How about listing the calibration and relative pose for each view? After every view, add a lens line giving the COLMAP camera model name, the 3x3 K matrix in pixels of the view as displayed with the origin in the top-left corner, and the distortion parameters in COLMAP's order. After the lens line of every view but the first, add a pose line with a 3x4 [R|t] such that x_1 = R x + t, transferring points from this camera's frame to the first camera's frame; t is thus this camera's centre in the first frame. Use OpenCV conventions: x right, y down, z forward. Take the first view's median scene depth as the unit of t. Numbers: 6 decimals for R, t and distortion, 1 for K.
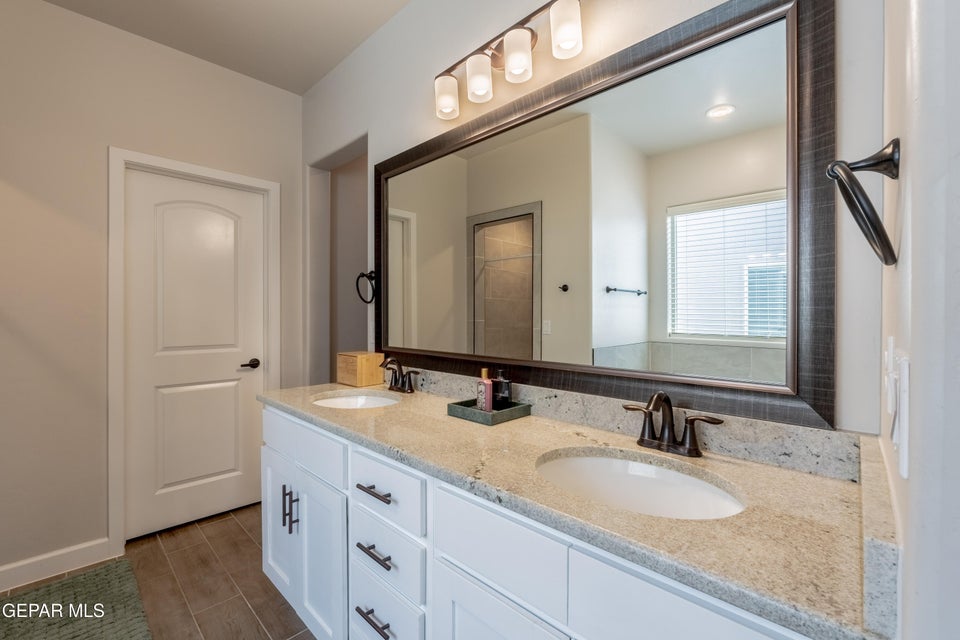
lens RADIAL K [[402.8, 0, 474.6], [0, 402.8, 316.6], [0, 0, 1]] dist [-0.006901, 0.000431]
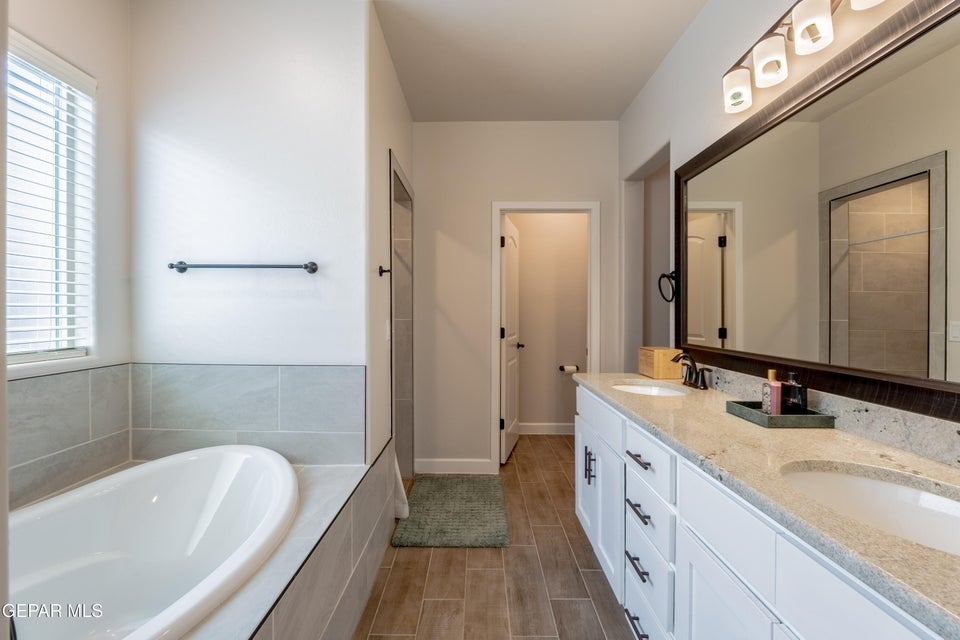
lens RADIAL K [[402.8, 0, 477.4], [0, 402.8, 314.8], [0, 0, 1]] dist [-0.006901, 0.000431]
pose [[0.694904, 0.003841, -0.719092, 0.169111], [-0.003467, 0.999992, 0.001990, 0.000466], [0.719094, 0.001111, 0.694912, -0.114196]]
